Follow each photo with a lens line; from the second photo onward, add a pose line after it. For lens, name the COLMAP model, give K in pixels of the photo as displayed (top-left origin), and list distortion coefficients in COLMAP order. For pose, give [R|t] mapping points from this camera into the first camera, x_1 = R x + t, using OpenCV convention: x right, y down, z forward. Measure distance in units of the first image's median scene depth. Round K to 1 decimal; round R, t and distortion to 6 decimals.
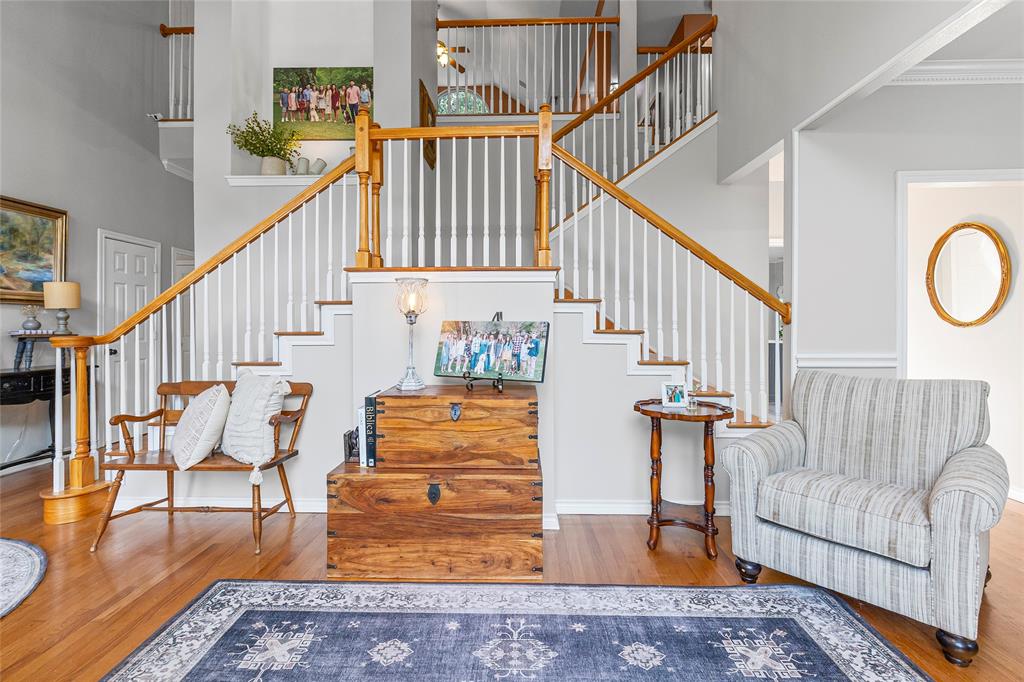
lens RADIAL K [[468.0, 0, 509.1], [0, 468.0, 319.1], [0, 0, 1]] dist [0.004596, 0.000438]
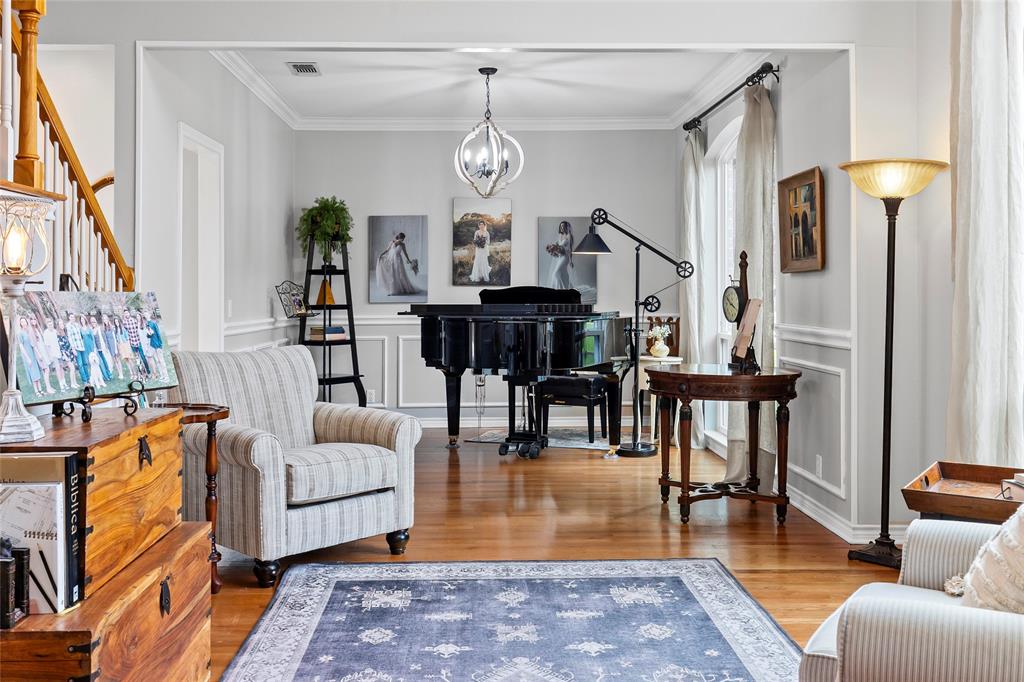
lens RADIAL K [[1002.5, 0, 491.1], [0, 1002.5, 265.4], [0, 0, 1]] dist [0.005789, 0.001629]
pose [[-0.055205, 0.027911, 0.998085, -1.275193], [0.000188, 0.999610, -0.027943, 0.006708], [-0.998475, -0.001355, -0.055189, 0.616296]]
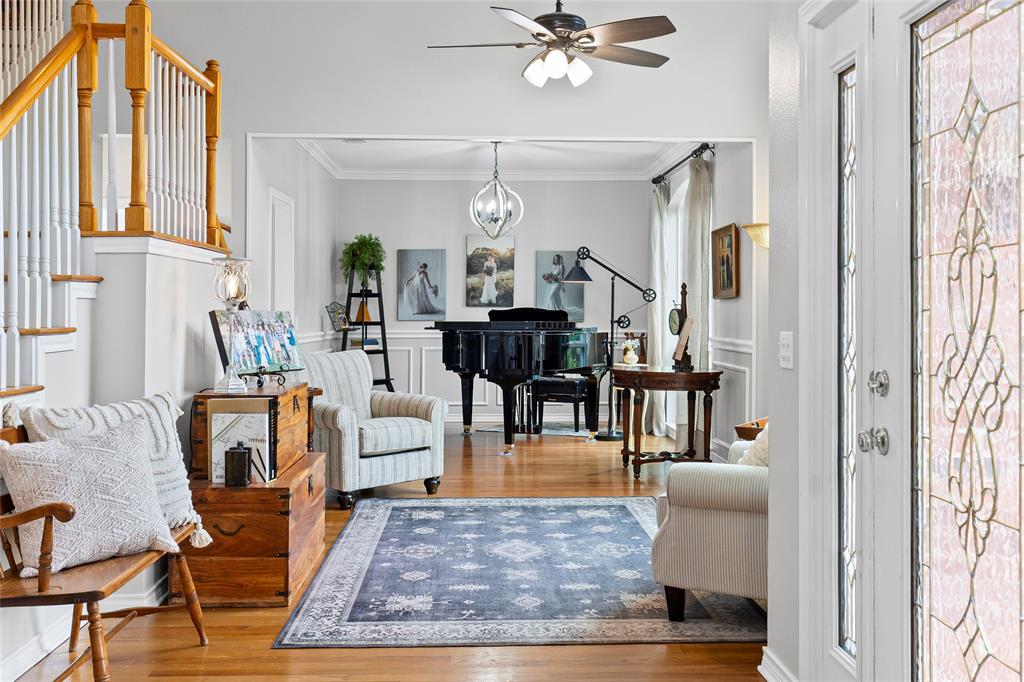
lens RADIAL K [[992.8, 0, 511.0], [0, 992.8, 305.1], [0, 0, 1]] dist [0.007081, 0.007169]
pose [[-0.069792, 0.008225, 0.997528, -2.069359], [-0.004871, 0.999951, -0.008586, 0.008348], [-0.997550, -0.005459, -0.069749, 0.664912]]
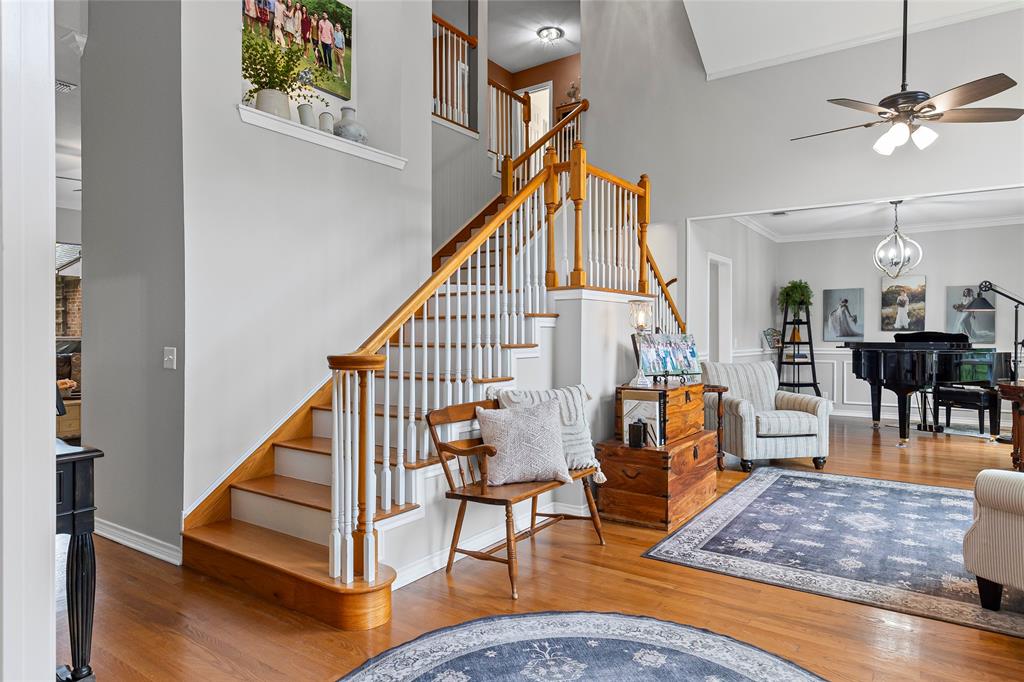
lens RADIAL K [[622.8, 0, 506.0], [0, 622.8, 334.1], [0, 0, 1]] dist [0.004212, -0.001971]
pose [[0.544649, 0.002511, 0.838660, -1.914228], [-0.005079, 0.999987, 0.000304, 0.006975], [-0.838649, -0.004425, 0.544654, 0.404595]]
